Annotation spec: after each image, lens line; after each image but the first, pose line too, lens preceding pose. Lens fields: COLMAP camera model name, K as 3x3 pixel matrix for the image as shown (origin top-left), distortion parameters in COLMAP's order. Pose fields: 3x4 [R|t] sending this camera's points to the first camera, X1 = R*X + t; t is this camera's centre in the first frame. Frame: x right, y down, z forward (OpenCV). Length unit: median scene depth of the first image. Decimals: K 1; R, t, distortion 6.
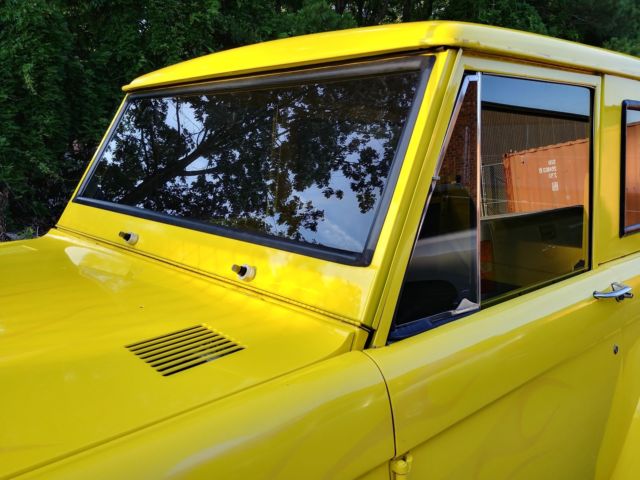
lens RADIAL K [[555.9, 0, 320.0], [0, 555.9, 240.0], [0, 0, 1]] dist [0.100380, -0.139925]
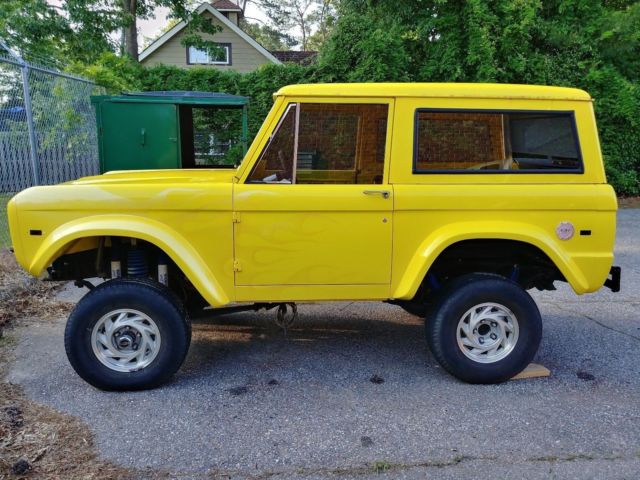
lens RADIAL K [[555.9, 0, 320.0], [0, 555.9, 240.0], [0, 0, 1]] dist [0.100380, -0.139925]
pose [[0.771075, 0.125179, -0.624319, 1.505635], [-0.123227, 0.991285, 0.046564, 0.175264], [0.624707, 0.041028, 0.779781, -0.782529]]
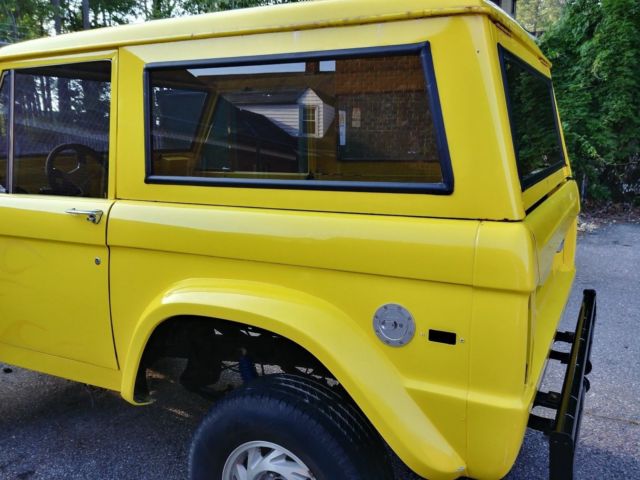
lens RADIAL K [[555.9, 0, 320.0], [0, 555.9, 240.0], [0, 0, 1]] dist [0.100380, -0.139925]
pose [[0.326231, 0.169217, -0.930021, 1.656308], [-0.156359, 0.979954, 0.123455, -0.084412], [0.932269, 0.105142, 0.346151, 0.898588]]
